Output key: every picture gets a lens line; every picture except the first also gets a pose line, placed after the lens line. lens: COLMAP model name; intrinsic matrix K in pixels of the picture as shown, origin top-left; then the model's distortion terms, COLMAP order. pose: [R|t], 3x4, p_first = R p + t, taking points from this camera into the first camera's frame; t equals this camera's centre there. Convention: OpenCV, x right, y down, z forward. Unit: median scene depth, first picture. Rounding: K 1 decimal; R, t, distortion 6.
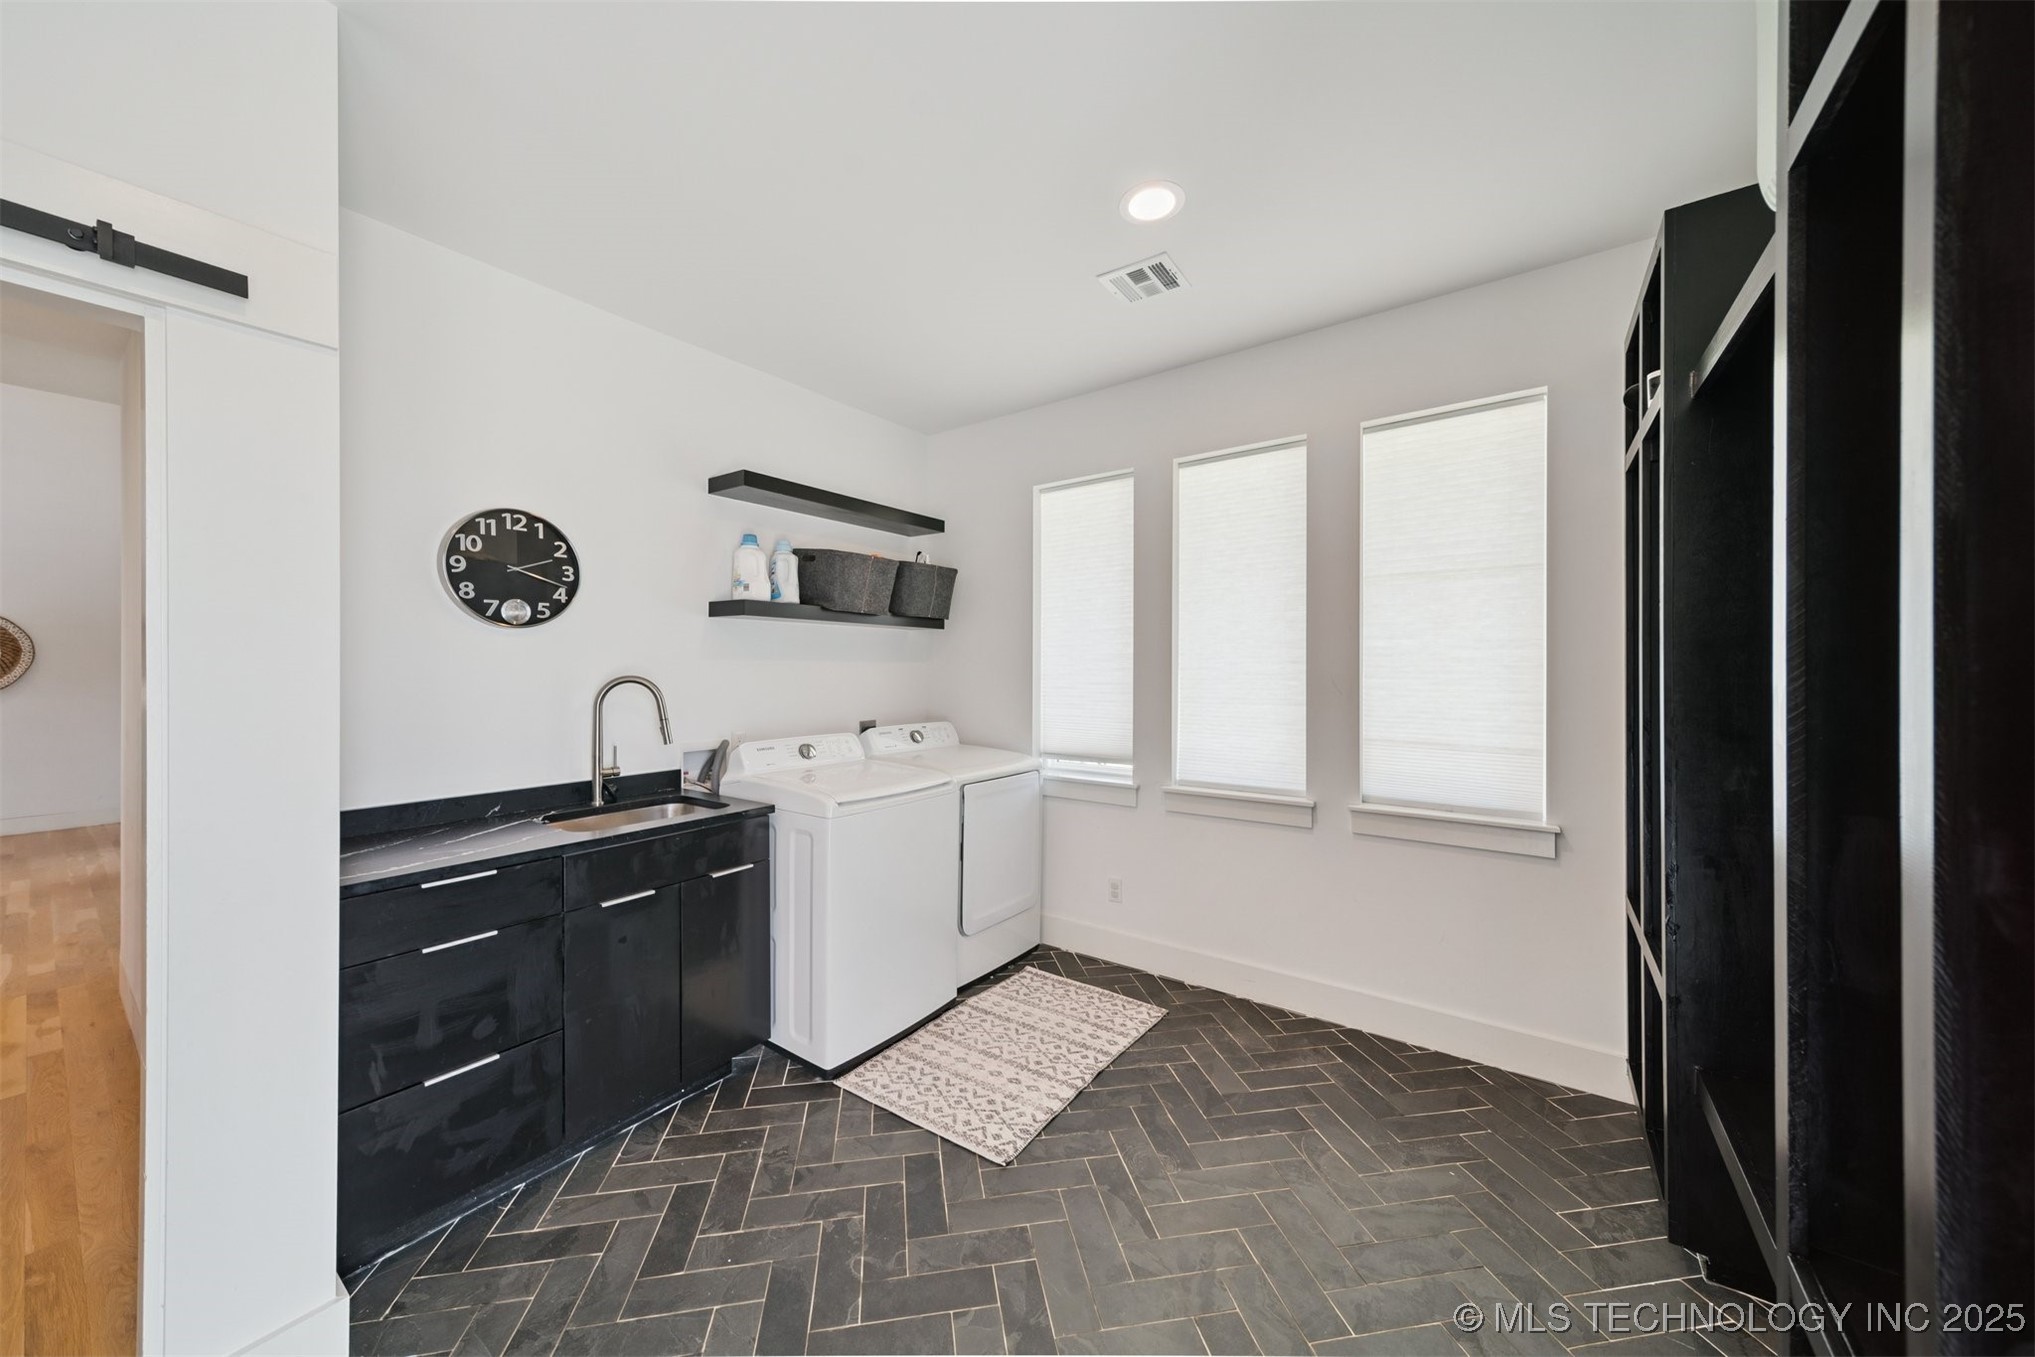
lens RADIAL K [[706.6, 0, 1002.9], [0, 706.6, 663.7], [0, 0, 1]] dist [0.014535, -0.002425]
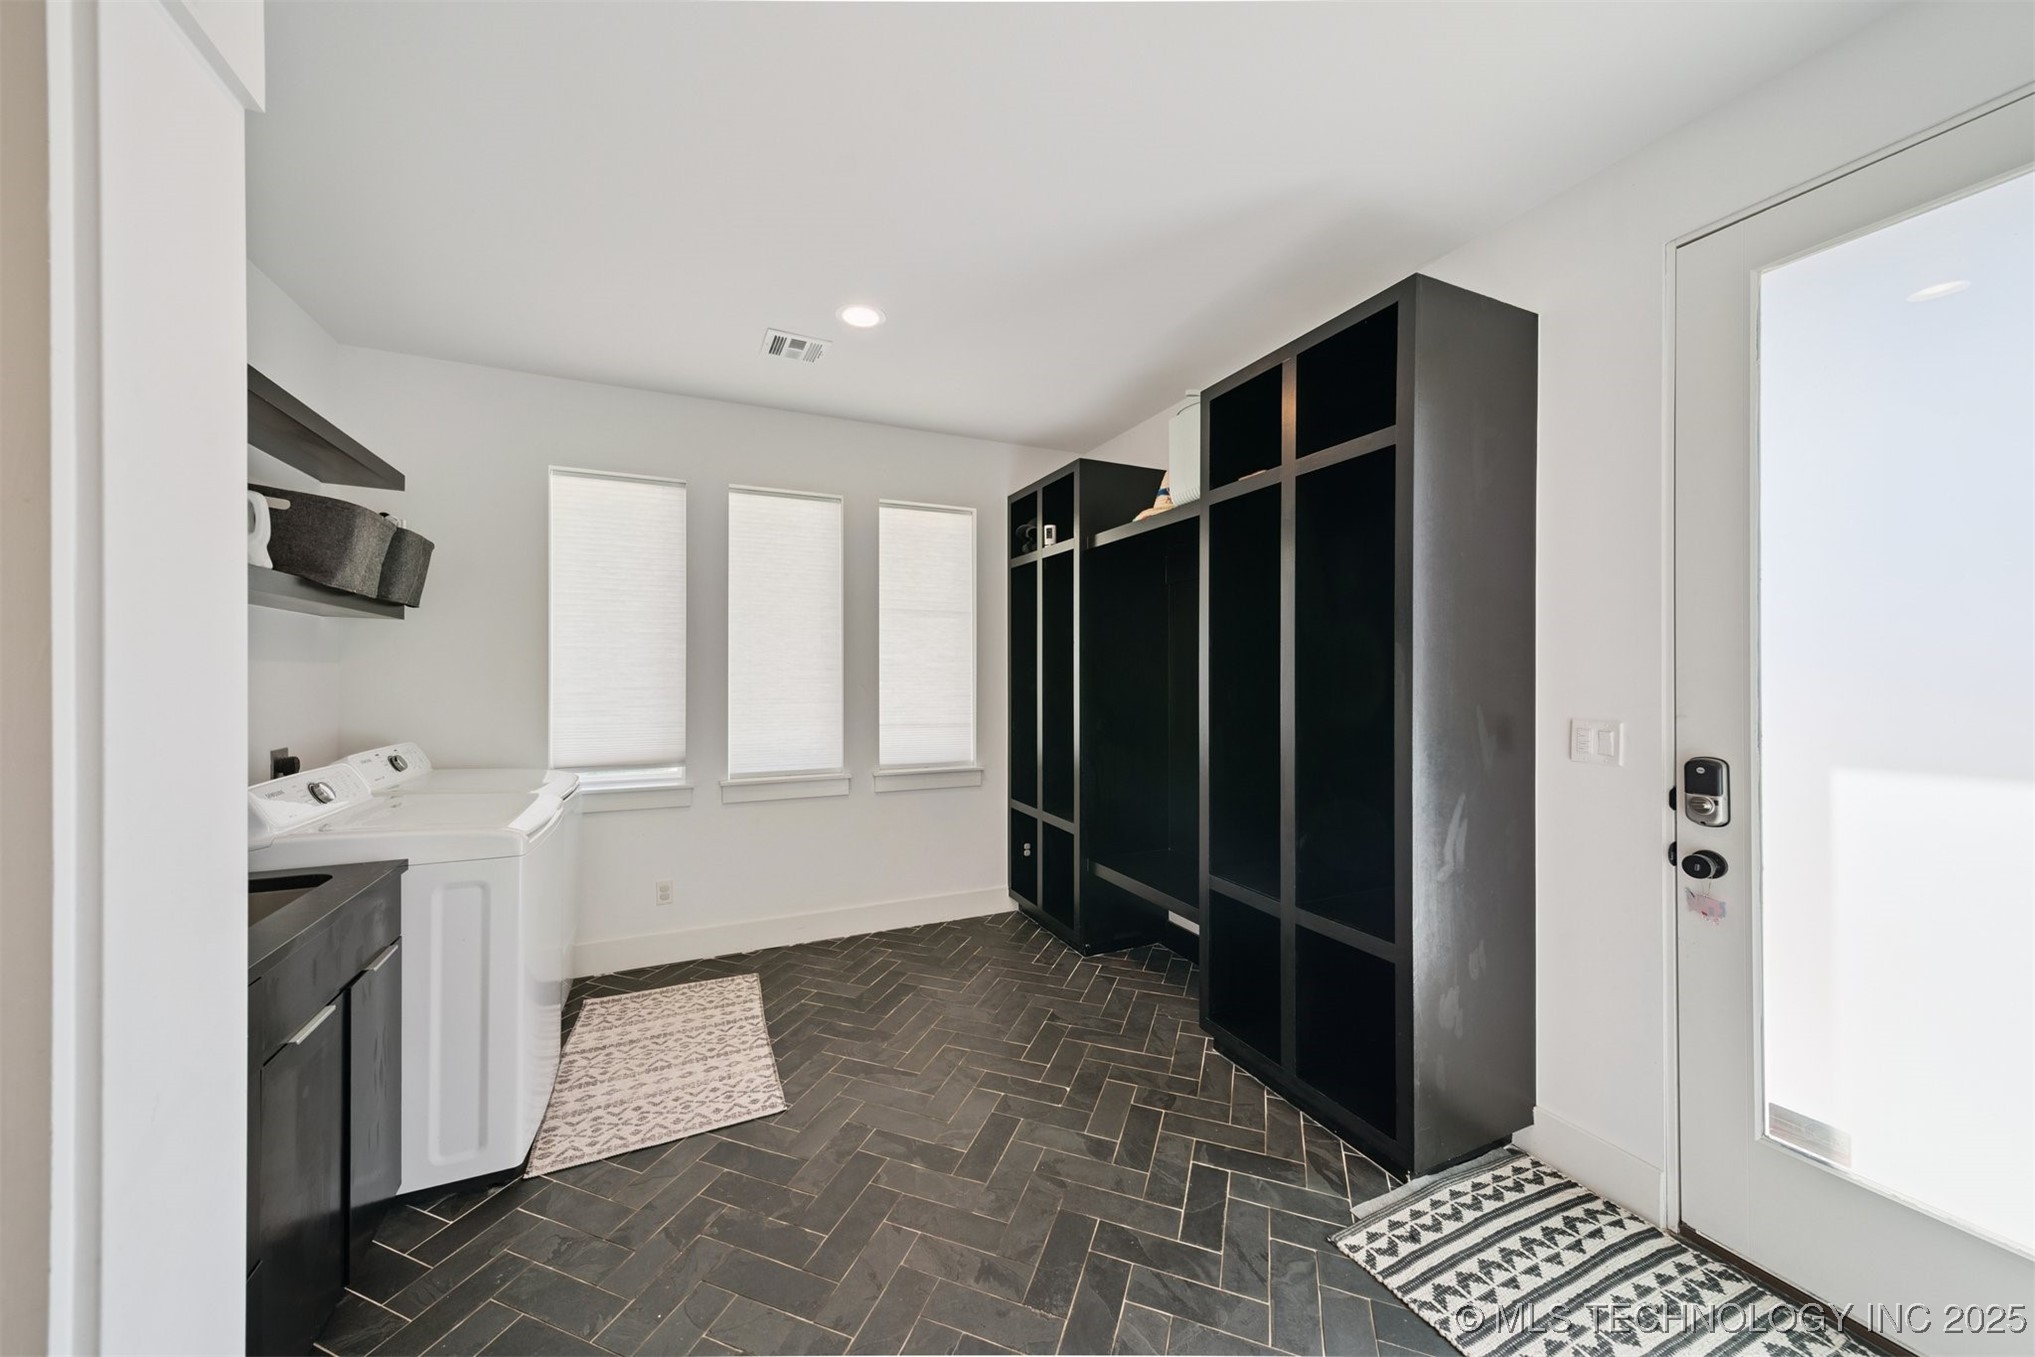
lens RADIAL K [[706.6, 0, 1002.9], [0, 706.6, 663.7], [0, 0, 1]] dist [0.014535, -0.002425]
pose [[0.491298, 0.016985, 0.870826, -0.626099], [-0.009397, 0.999855, -0.014201, 0.004016], [-0.870941, -0.001206, 0.491387, 0.105068]]
